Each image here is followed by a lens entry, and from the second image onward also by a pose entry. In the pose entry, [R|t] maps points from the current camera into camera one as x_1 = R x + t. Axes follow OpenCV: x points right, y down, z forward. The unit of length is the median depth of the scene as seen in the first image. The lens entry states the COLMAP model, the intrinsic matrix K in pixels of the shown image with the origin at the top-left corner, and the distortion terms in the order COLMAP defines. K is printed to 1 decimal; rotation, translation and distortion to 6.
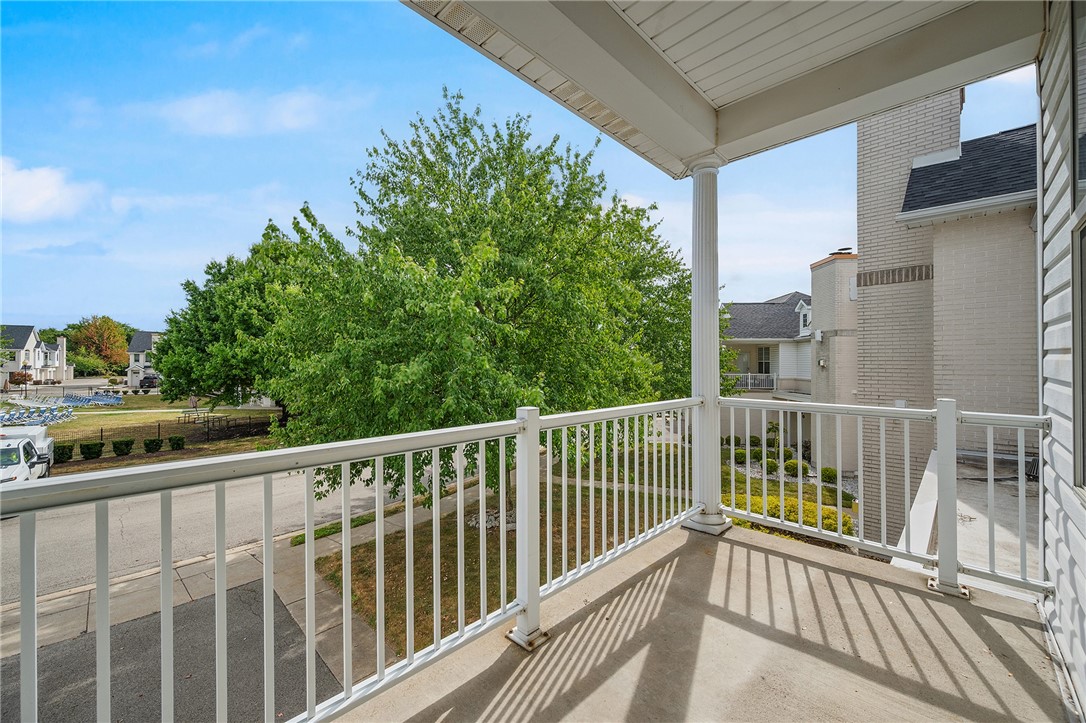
lens RADIAL K [[423.8, 0, 545.9], [0, 423.8, 362.7], [0, 0, 1]] dist [-0.000545, -0.000275]
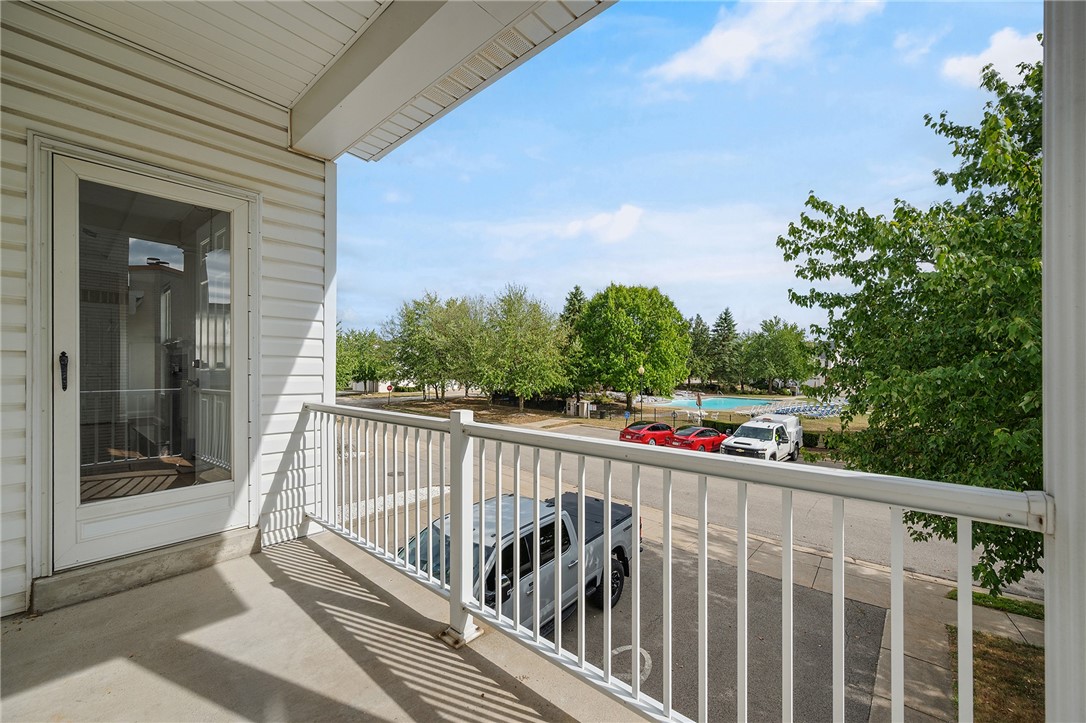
lens RADIAL K [[423.8, 0, 538.2], [0, 423.8, 370.6], [0, 0, 1]] dist [-0.000545, -0.000275]
pose [[0.046837, 0.003129, -0.998898, 0.307227], [-0.000385, 0.999995, 0.003115, 0.001655], [0.998902, 0.000239, 0.046838, 0.354053]]
